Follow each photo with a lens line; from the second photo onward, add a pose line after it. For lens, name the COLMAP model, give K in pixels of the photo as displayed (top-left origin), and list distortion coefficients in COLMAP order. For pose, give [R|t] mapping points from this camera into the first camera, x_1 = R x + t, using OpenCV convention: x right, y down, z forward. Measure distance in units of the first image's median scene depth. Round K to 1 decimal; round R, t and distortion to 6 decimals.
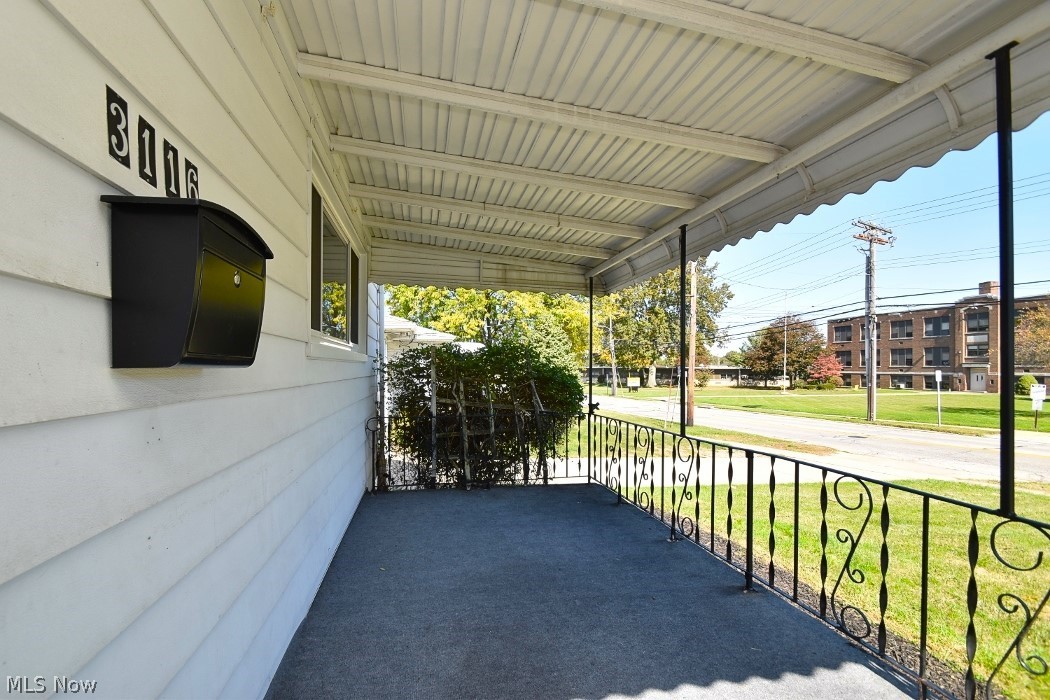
lens RADIAL K [[463.4, 0, 520.8], [0, 463.4, 365.2], [0, 0, 1]] dist [0.001567, -0.015458]
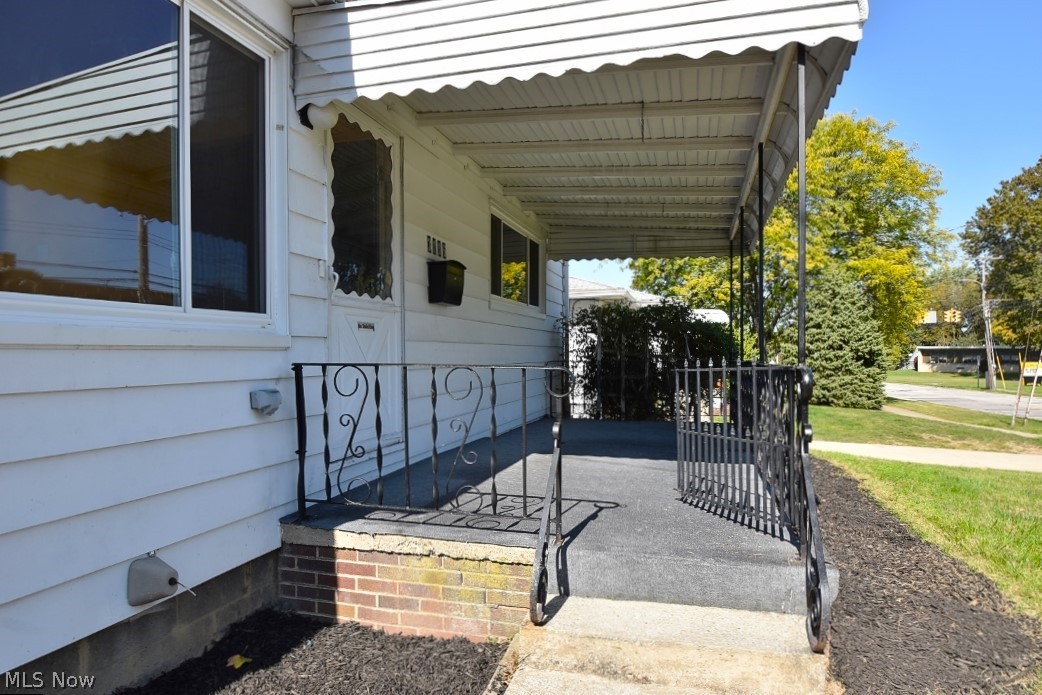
lens RADIAL K [[646.6, 0, 521.0], [0, 646.6, 347.5], [0, 0, 1]] dist [-0.006161, -0.002281]
pose [[0.886835, -0.009188, -0.461995, 0.420389], [0.007950, 0.999958, -0.004627, 0.073494], [0.462018, 0.000430, 0.886871, -0.627706]]
